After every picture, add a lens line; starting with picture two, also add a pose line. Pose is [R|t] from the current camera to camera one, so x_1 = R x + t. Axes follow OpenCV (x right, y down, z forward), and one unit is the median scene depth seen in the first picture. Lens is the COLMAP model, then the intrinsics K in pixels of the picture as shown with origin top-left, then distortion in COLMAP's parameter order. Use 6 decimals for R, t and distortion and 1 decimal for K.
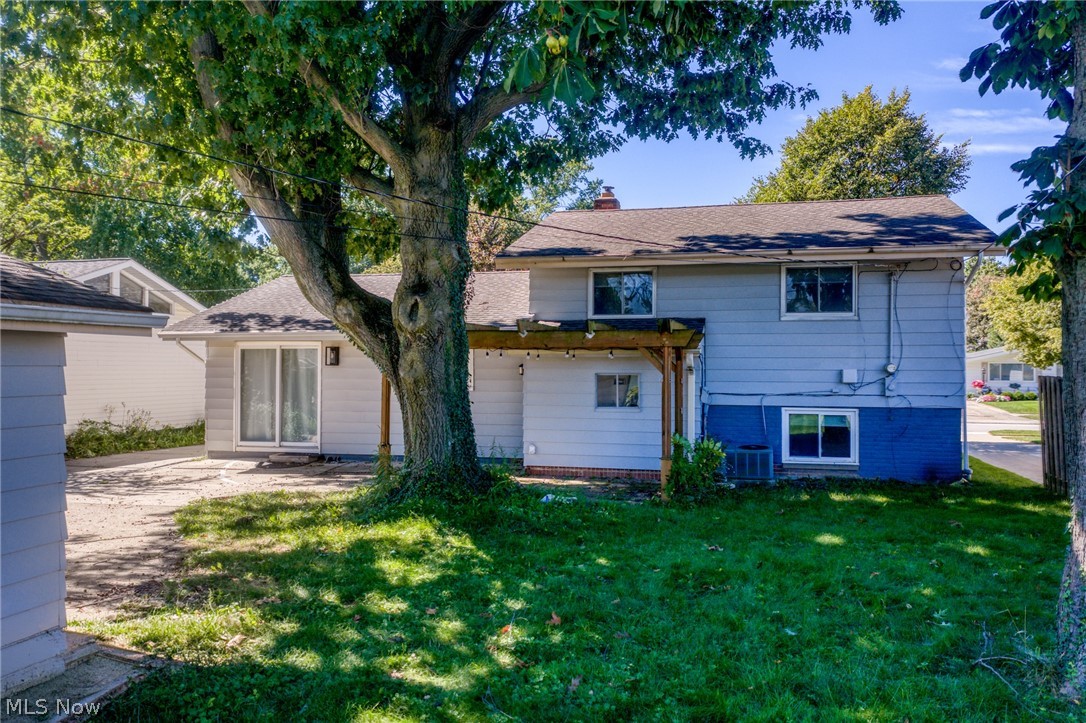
lens RADIAL K [[901.4, 0, 548.1], [0, 901.4, 354.5], [0, 0, 1]] dist [0.058851, -0.094880]
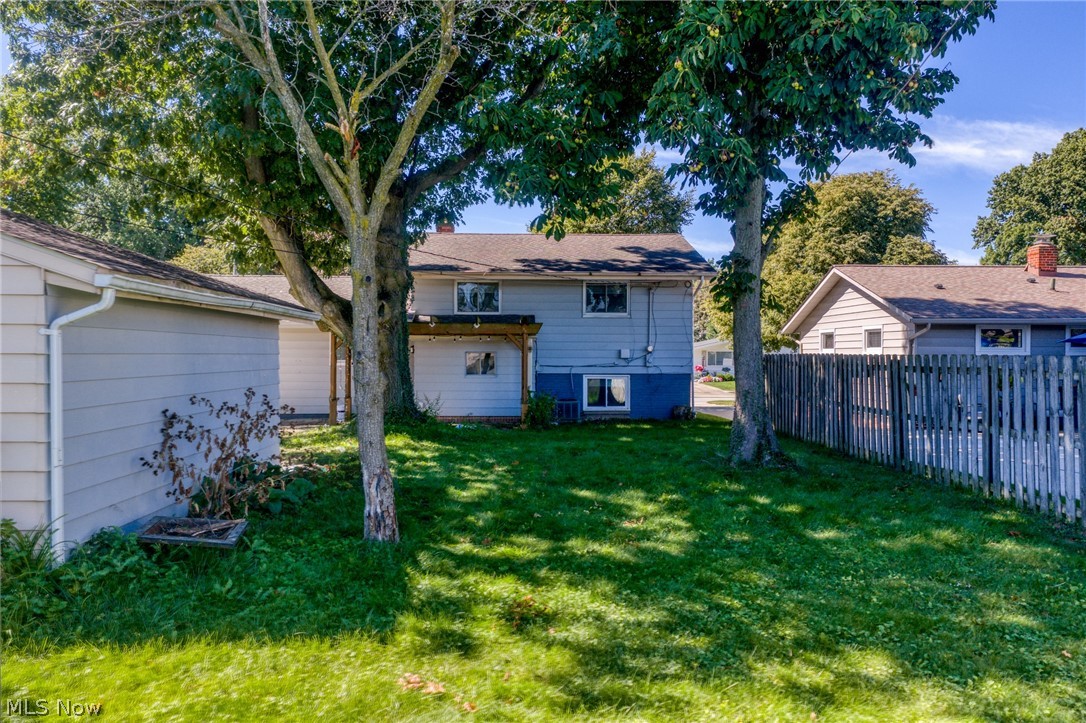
lens RADIAL K [[901.4, 0, 548.1], [0, 901.4, 354.5], [0, 0, 1]] dist [0.058851, -0.094880]
pose [[0.961980, 0.000775, 0.273118, -0.214991], [-0.003529, 0.999948, 0.009593, 0.010572], [-0.273096, -0.010192, 0.961933, -0.447496]]
